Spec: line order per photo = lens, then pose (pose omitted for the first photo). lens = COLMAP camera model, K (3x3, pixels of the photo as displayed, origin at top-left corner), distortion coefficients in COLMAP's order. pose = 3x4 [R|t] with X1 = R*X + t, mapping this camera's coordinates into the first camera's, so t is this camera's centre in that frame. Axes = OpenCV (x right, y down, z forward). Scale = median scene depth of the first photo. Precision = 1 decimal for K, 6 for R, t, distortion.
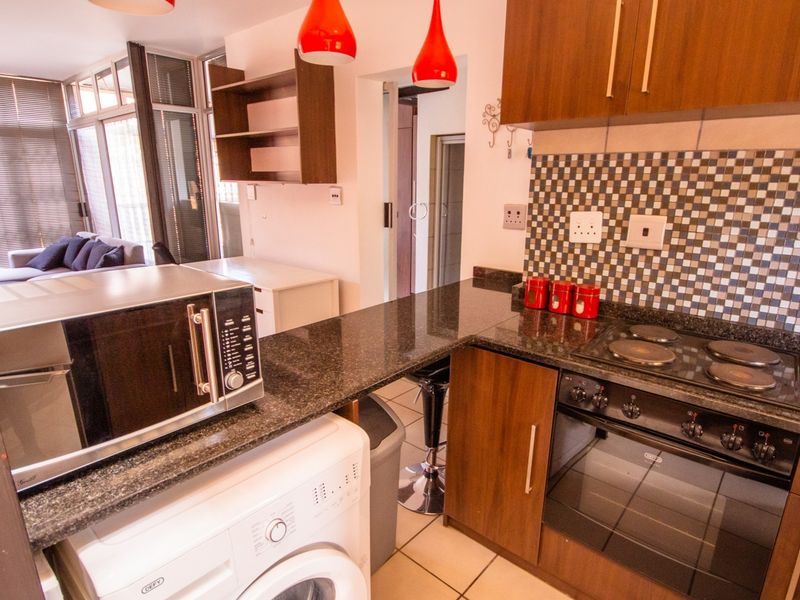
lens RADIAL K [[453.8, 0, 400.0], [0, 453.8, 300.0], [0, 0, 1]] dist [0.000017, 0.000376]
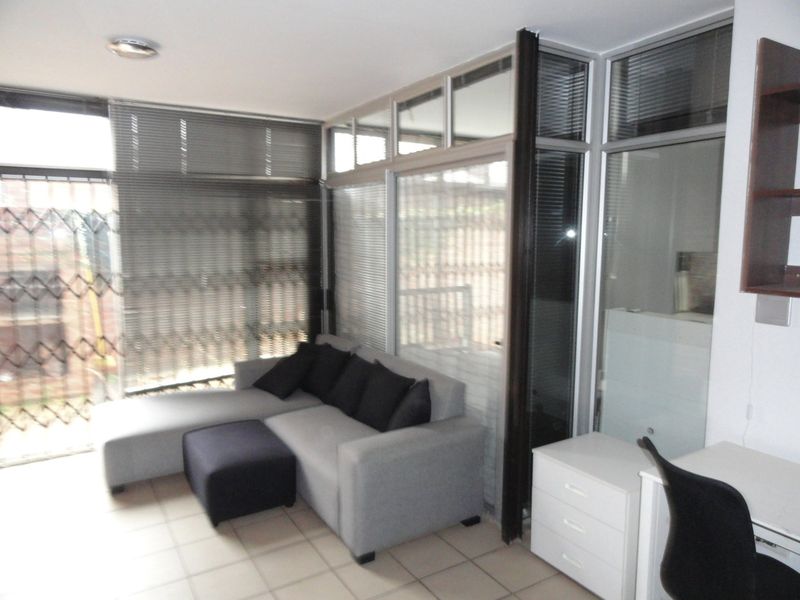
lens RADIAL K [[542.1, 0, 394.2], [0, 542.1, 287.9], [0, 0, 1]] dist [0.002799, 0.000854]
pose [[0.955975, 0.032492, -0.291643, -0.414719], [-0.078085, 0.986186, -0.146084, -0.116548], [0.282868, 0.162426, 0.945306, 0.293948]]
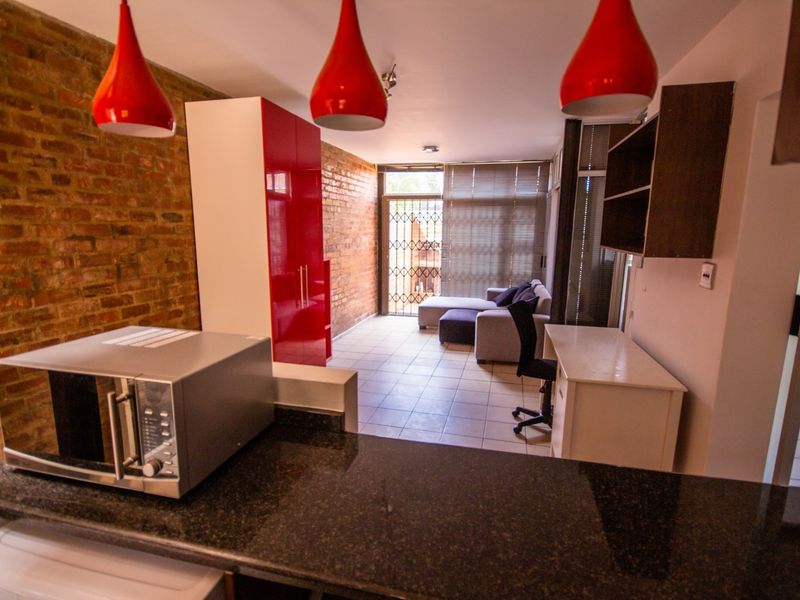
lens RADIAL K [[416.1, 0, 400.0], [0, 416.1, 300.0], [0, 0, 1]] dist [0.002059, 0.000177]
pose [[0.466034, 0.149960, -0.871966, 0.123231], [-0.233740, 0.971386, 0.042133, -0.067678], [0.853334, 0.184177, 0.487750, 0.180588]]
